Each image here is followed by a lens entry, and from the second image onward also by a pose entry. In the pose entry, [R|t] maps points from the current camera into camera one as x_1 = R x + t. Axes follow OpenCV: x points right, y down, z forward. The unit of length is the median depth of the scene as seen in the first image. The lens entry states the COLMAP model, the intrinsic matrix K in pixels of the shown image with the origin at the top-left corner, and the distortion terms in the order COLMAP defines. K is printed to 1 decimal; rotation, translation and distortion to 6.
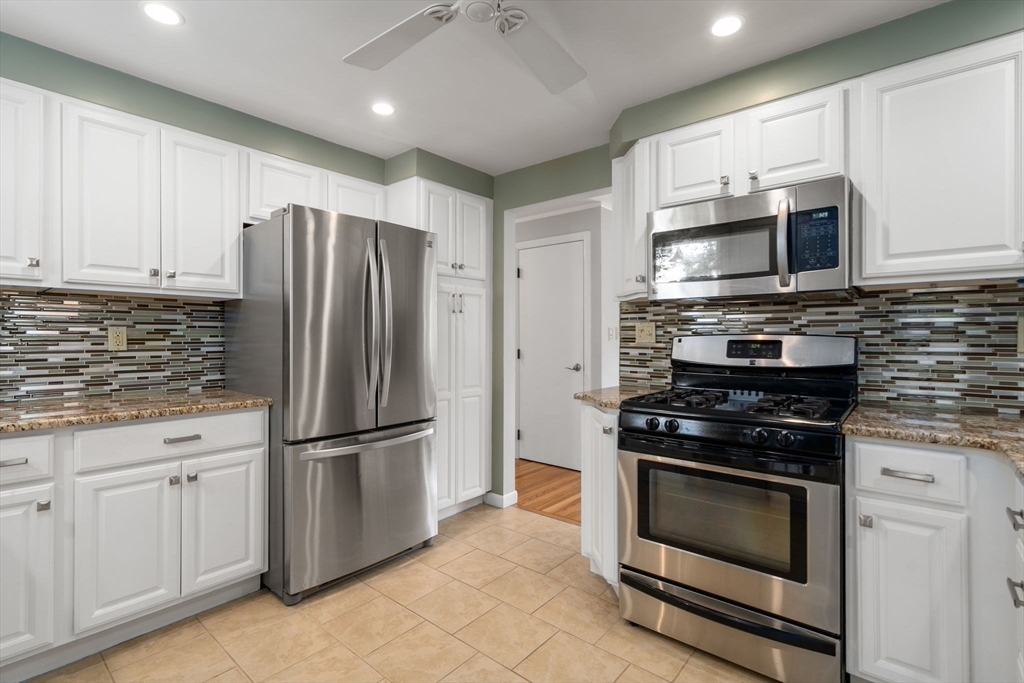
lens RADIAL K [[473.9, 0, 516.2], [0, 473.9, 330.5], [0, 0, 1]] dist [-0.002950, -0.000330]
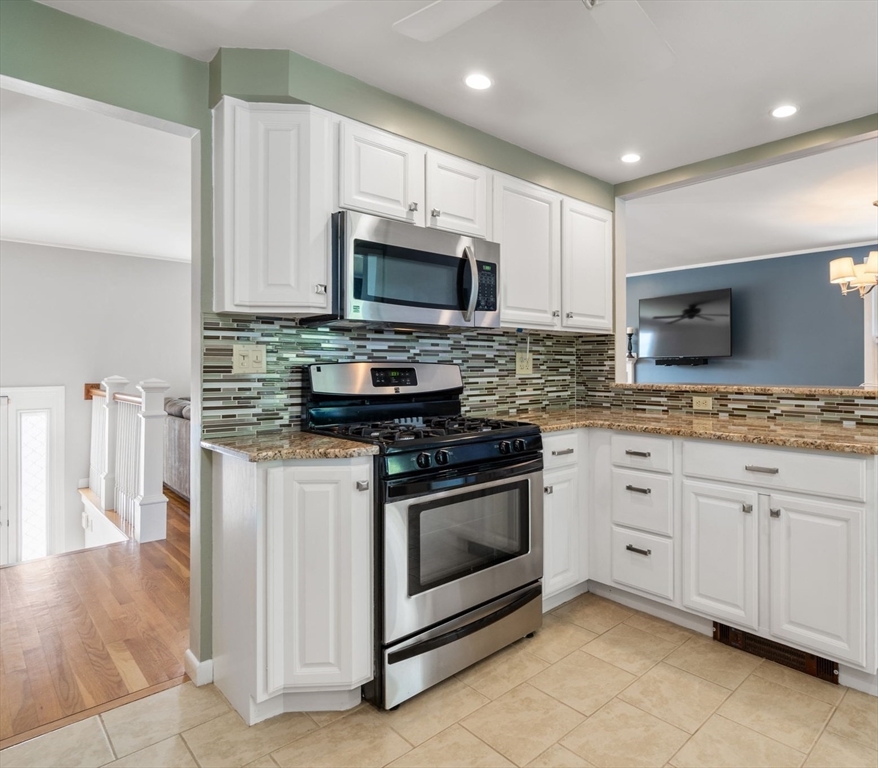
lens RADIAL K [[658.4, 0, 439.1], [0, 658.4, 353.5], [0, 0, 1]] dist [-0.002717, 0.000119]
pose [[0.034004, 0.017382, 0.999271, -0.913702], [-0.012681, 0.999776, -0.016959, 0.012491], [-0.999341, -0.012095, 0.034217, 0.879585]]
